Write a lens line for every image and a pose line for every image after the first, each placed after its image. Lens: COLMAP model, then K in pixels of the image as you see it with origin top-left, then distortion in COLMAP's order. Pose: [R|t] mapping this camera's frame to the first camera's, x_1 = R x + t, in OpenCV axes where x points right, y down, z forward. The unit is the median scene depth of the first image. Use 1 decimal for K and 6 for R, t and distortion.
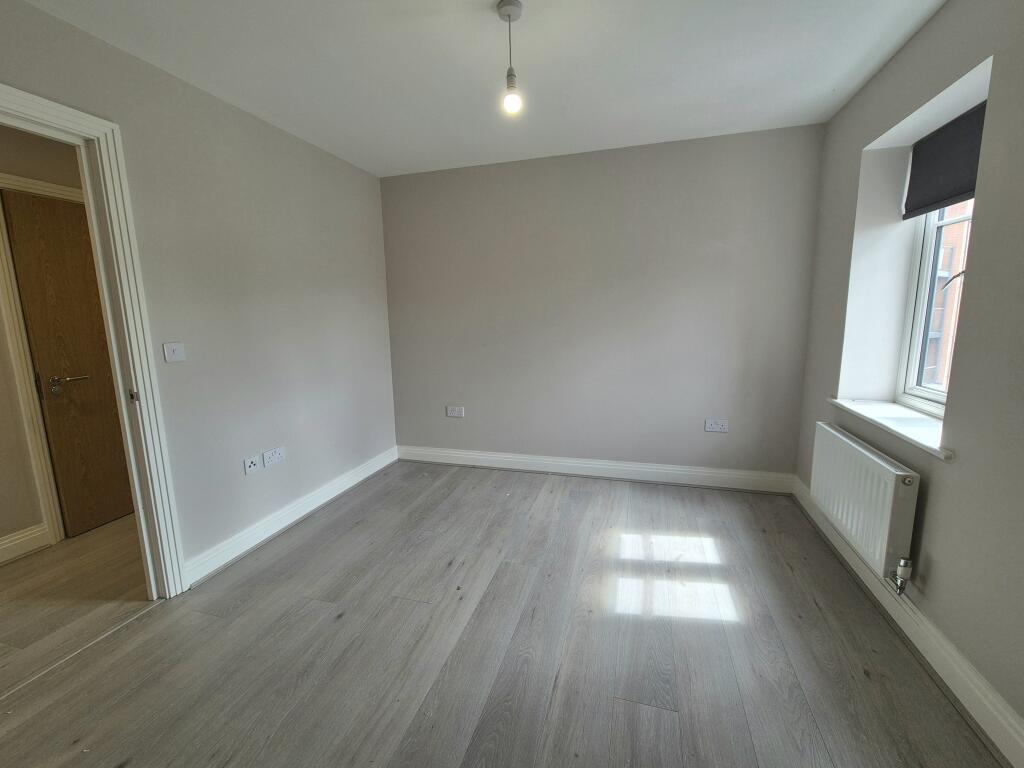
lens RADIAL K [[428.4, 0, 513.8], [0, 428.4, 377.9], [0, 0, 1]] dist [0.000961, 0.000049]
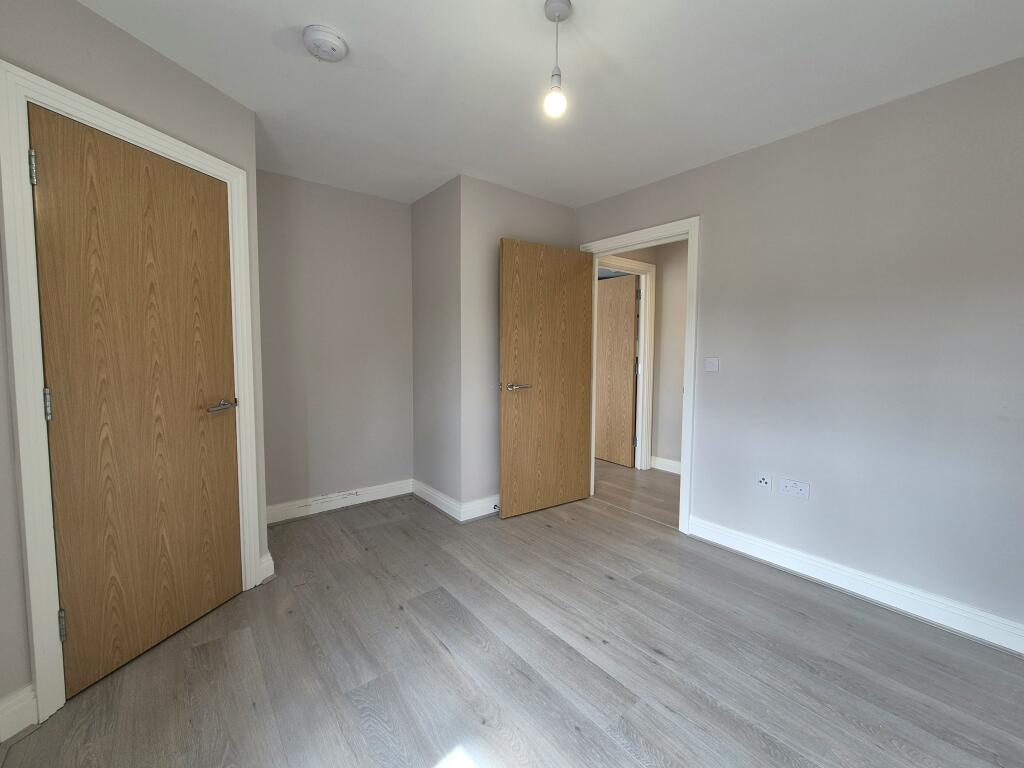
lens RADIAL K [[428.4, 0, 513.8], [0, 428.4, 377.9], [0, 0, 1]] dist [0.000961, 0.000049]
pose [[-0.574443, 0.069315, -0.815604, 0.695584], [-0.120620, 0.978362, 0.168102, -0.175988], [0.809608, 0.194944, -0.553653, 1.291669]]
